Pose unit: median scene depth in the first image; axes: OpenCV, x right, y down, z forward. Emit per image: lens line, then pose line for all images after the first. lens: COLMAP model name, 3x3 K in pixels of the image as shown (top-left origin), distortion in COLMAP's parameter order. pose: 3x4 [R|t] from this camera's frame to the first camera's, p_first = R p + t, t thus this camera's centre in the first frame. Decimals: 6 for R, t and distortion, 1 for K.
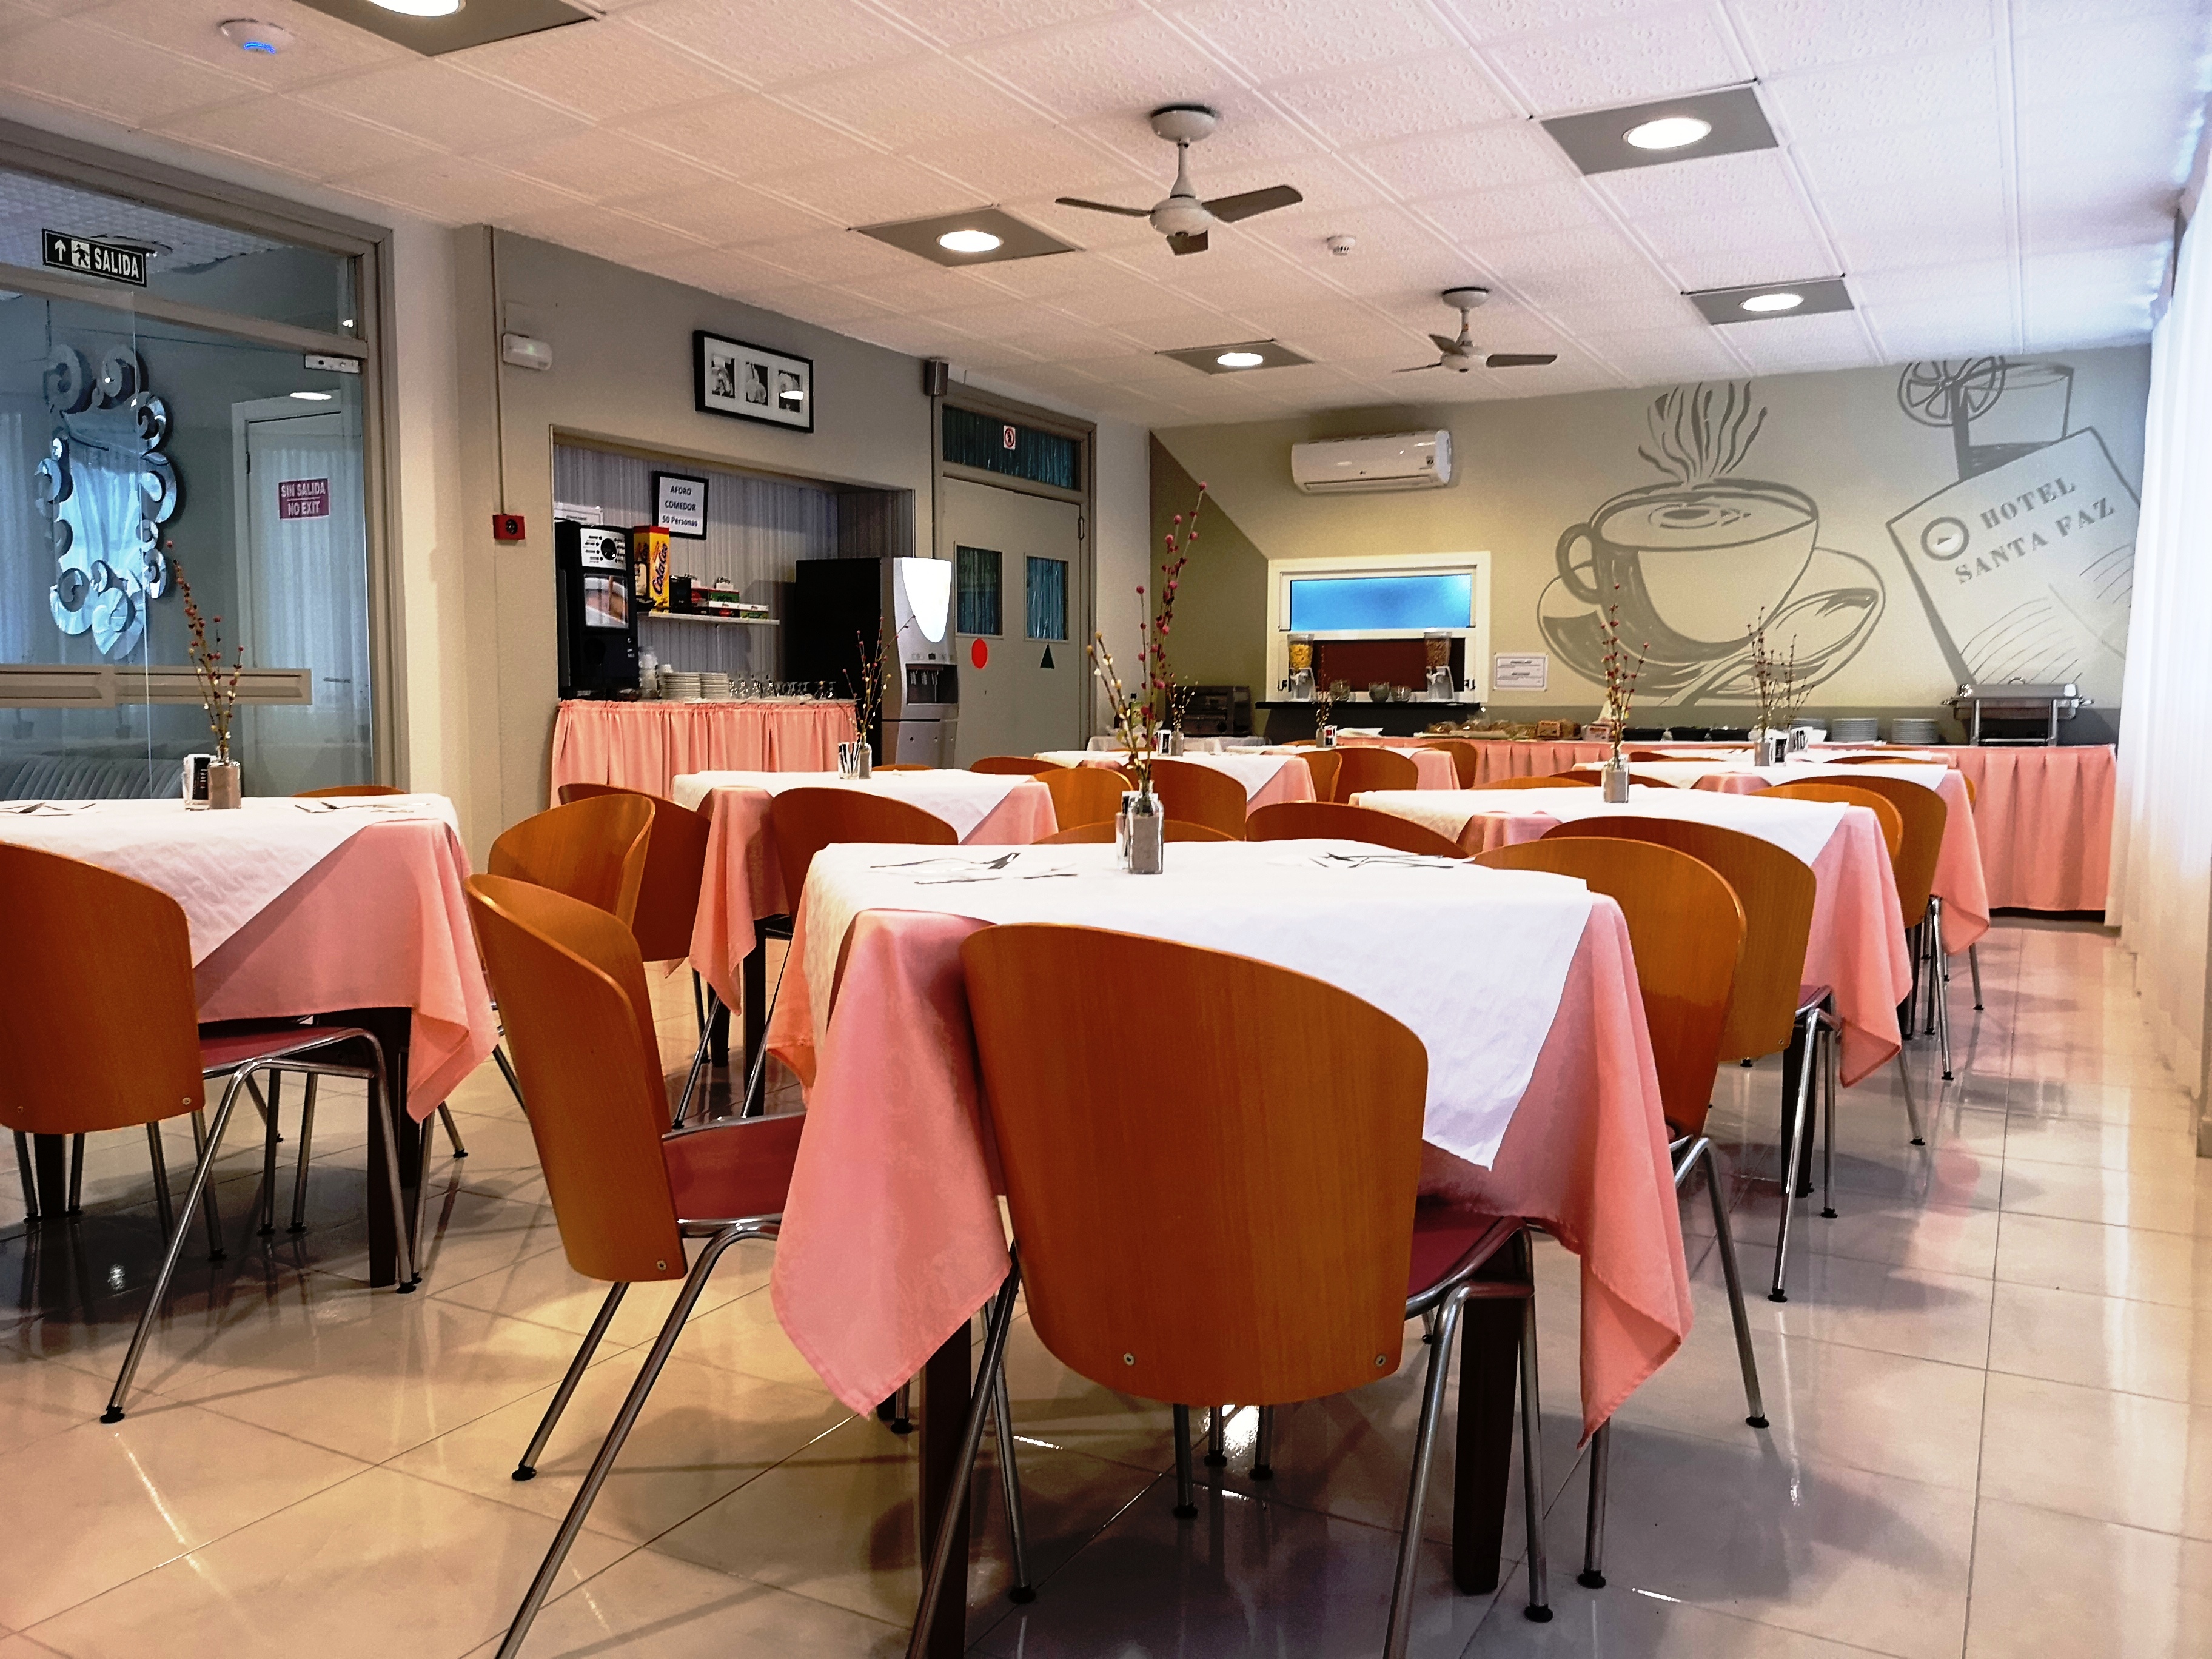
lens RADIAL K [[1730.3, 0, 1112.5], [0, 1730.3, 825.4], [0, 0, 1]] dist [0.006411, -0.006707]
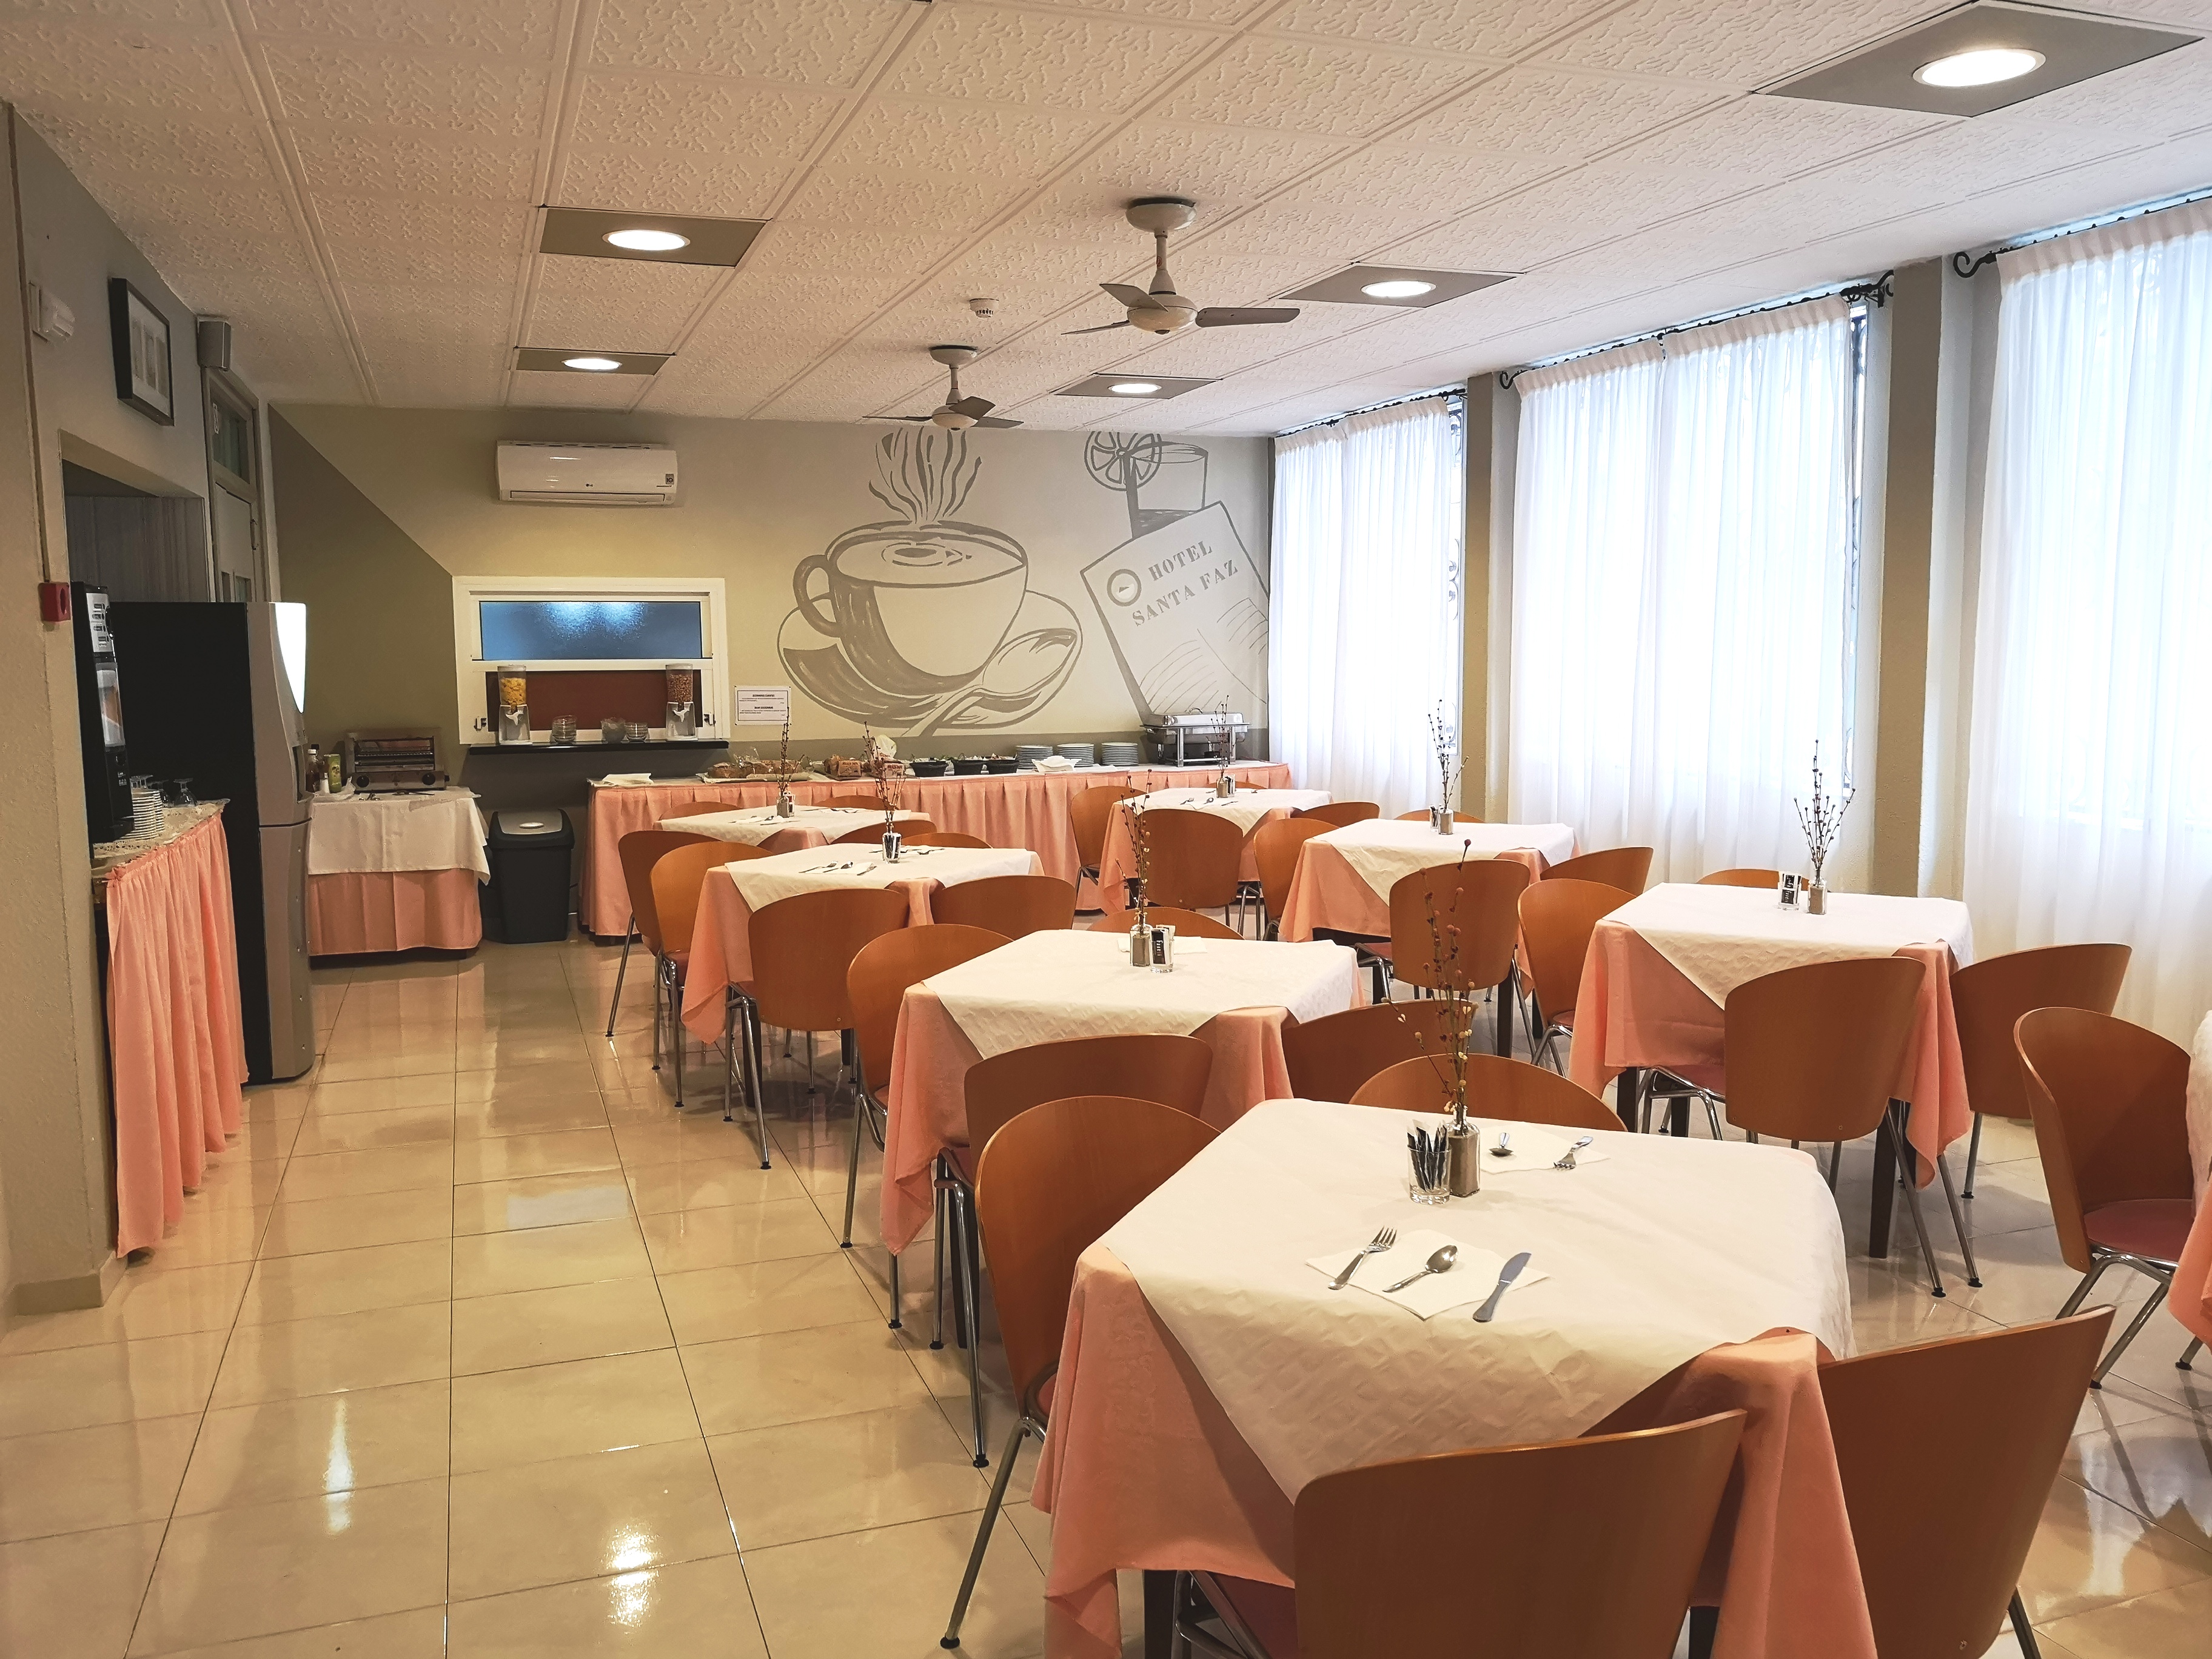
lens RADIAL K [[1730.3, 0, 1105.2], [0, 1730.3, 838.4], [0, 0, 1]] dist [0.006411, -0.006707]
pose [[0.655989, -0.092684, 0.749058, -0.392601], [0.058400, 0.995689, 0.072057, -0.077348], [-0.752507, -0.003524, 0.658574, 0.229008]]
